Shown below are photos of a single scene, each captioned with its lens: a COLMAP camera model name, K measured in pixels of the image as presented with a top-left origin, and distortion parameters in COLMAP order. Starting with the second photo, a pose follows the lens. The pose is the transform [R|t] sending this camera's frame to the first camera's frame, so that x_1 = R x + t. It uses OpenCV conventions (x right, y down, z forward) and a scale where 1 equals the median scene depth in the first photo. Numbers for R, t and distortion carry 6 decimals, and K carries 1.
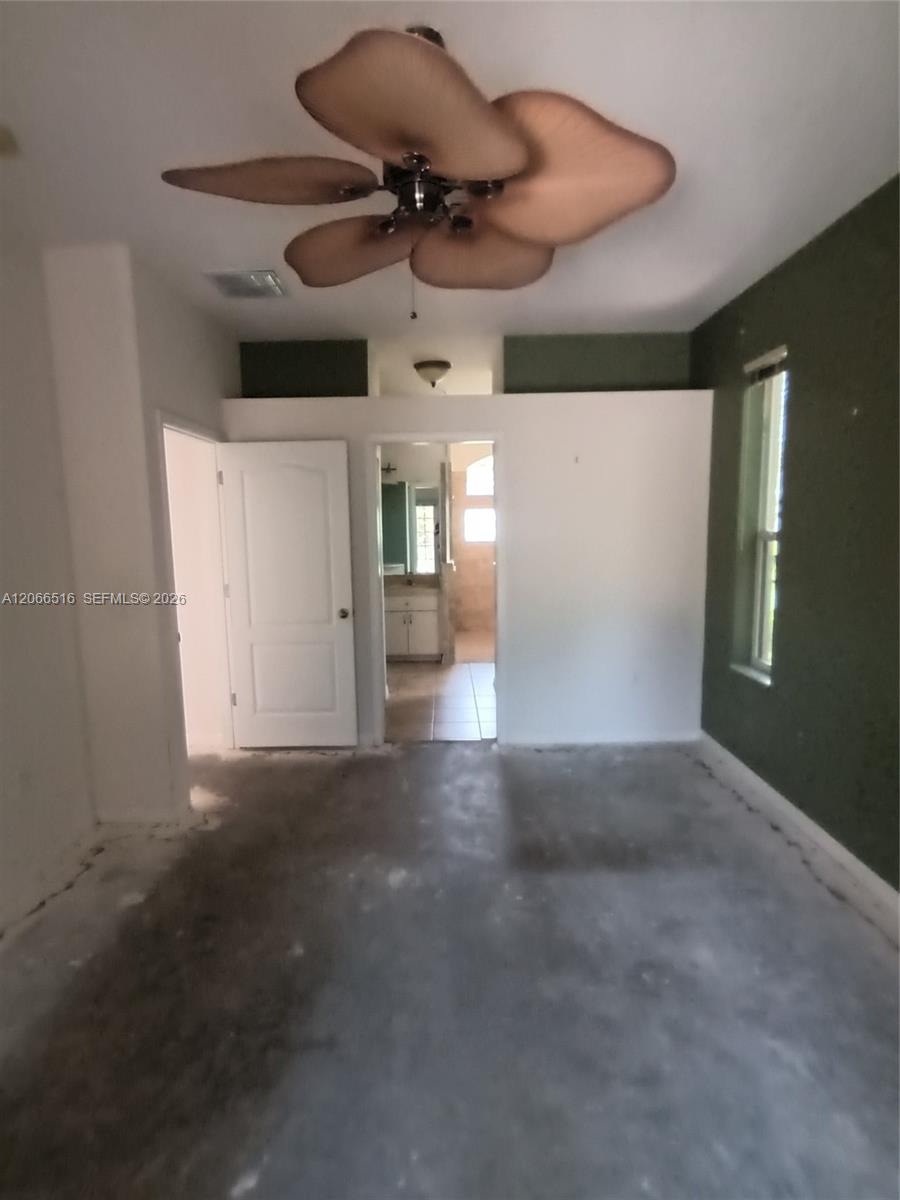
lens RADIAL K [[616.6, 0, 450.7], [0, 616.6, 598.5], [0, 0, 1]] dist [-0.002868, 0.000205]
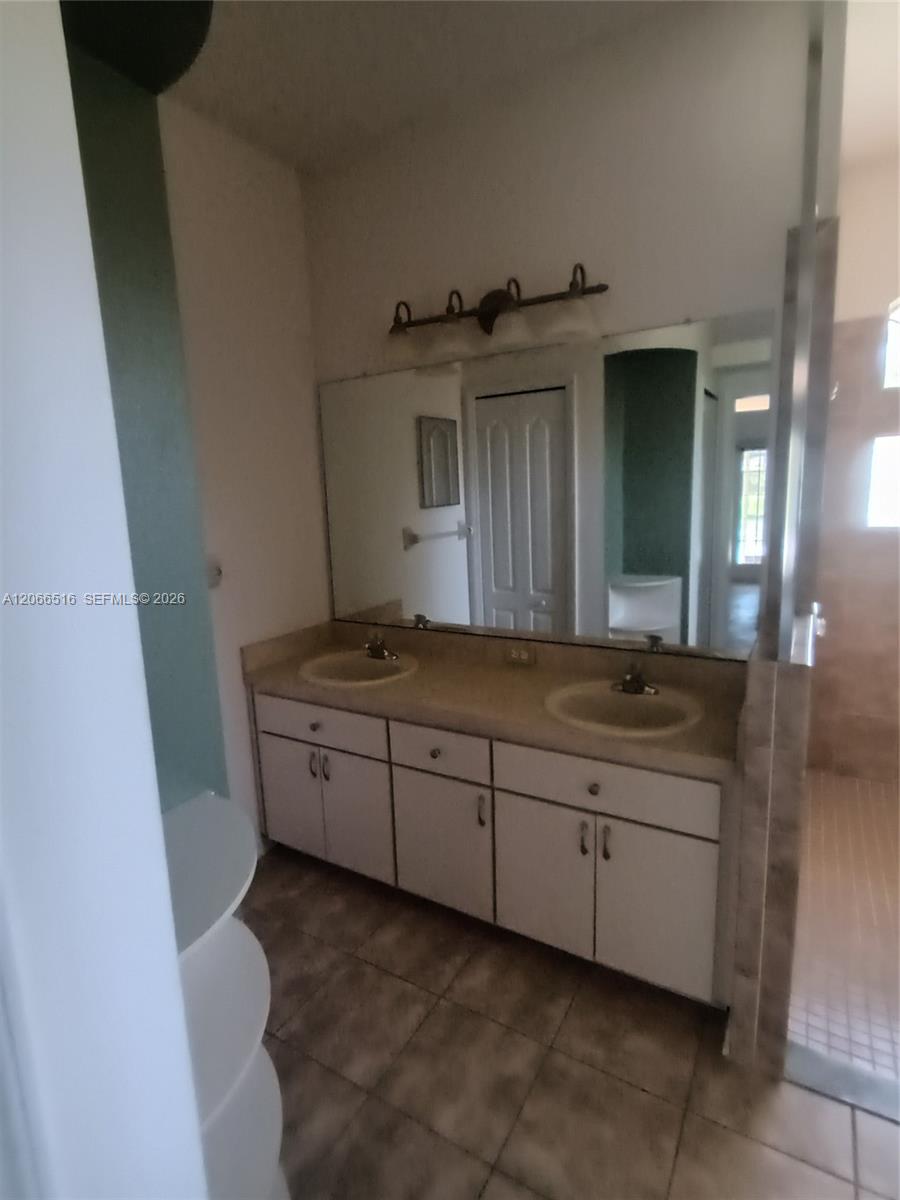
lens RADIAL K [[616.6, 0, 449.8], [0, 616.6, 603.8], [0, 0, 1]] dist [-0.002868, 0.000205]
pose [[0.858039, 0.066886, -0.509211, 0.004240], [-0.033355, 0.996648, 0.074707, -0.081609], [0.512500, -0.047117, 0.857393, 0.709458]]
